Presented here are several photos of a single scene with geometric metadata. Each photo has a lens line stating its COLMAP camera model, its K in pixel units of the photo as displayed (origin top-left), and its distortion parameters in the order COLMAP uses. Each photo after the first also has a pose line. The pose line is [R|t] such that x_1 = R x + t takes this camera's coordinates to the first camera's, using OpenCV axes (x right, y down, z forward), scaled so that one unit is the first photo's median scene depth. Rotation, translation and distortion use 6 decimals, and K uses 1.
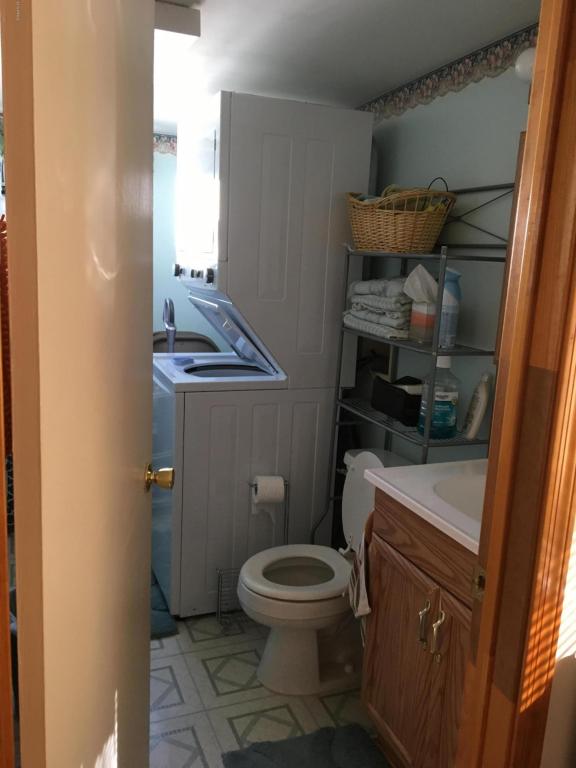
lens RADIAL K [[649.7, 0, 288.0], [0, 649.7, 384.0], [0, 0, 1]] dist [0.084299, -0.110403]
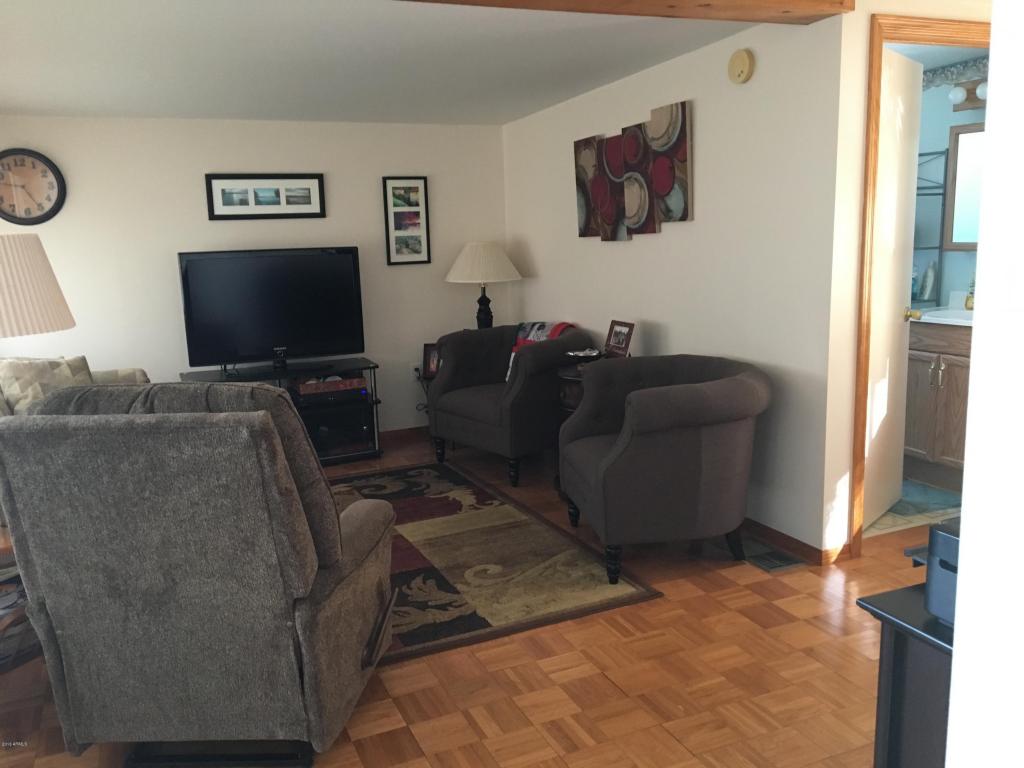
lens RADIAL K [[859.9, 0, 510.0], [0, 859.9, 384.4], [0, 0, 1]] dist [0.116636, -0.173556]
pose [[0.996104, -0.086290, 0.018214, -1.196310], [0.086562, 0.996138, -0.014716, 0.334992], [-0.016874, 0.016235, 0.999726, -1.757731]]
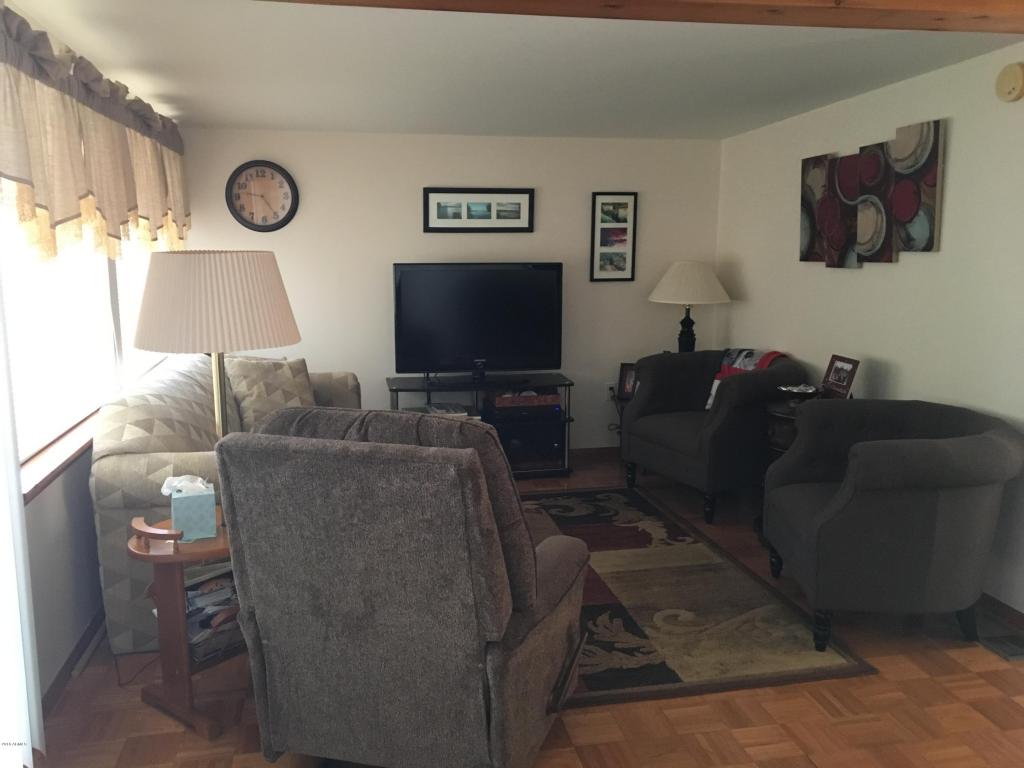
lens RADIAL K [[866.3, 0, 512.0], [0, 866.3, 384.0], [0, 0, 1]] dist [0.084299, -0.110403]
pose [[0.981283, -0.015616, -0.191938, -1.237040], [0.009215, 0.999373, -0.034195, 0.278573], [0.192352, 0.031786, 0.980811, -1.692716]]
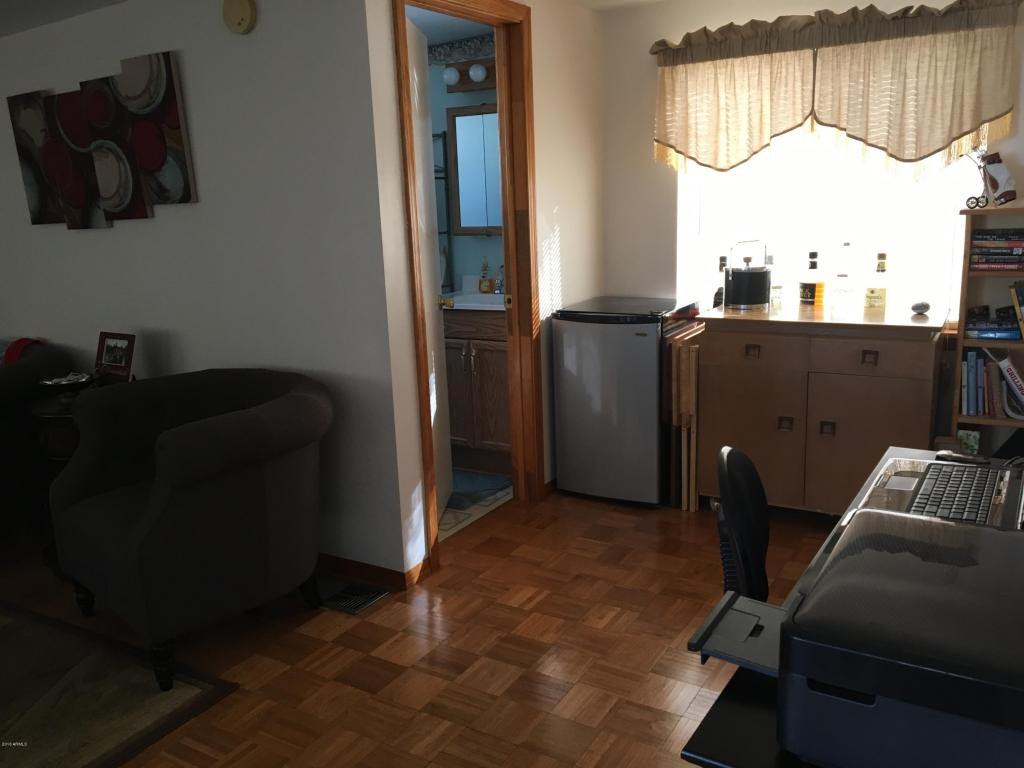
lens RADIAL K [[866.3, 0, 512.0], [0, 866.3, 384.0], [0, 0, 1]] dist [0.084299, -0.110403]
pose [[0.803277, -0.204481, 0.559405, -1.225180], [0.191895, 0.977989, 0.081937, 0.254225], [-0.563847, 0.041528, 0.824835, -1.322050]]
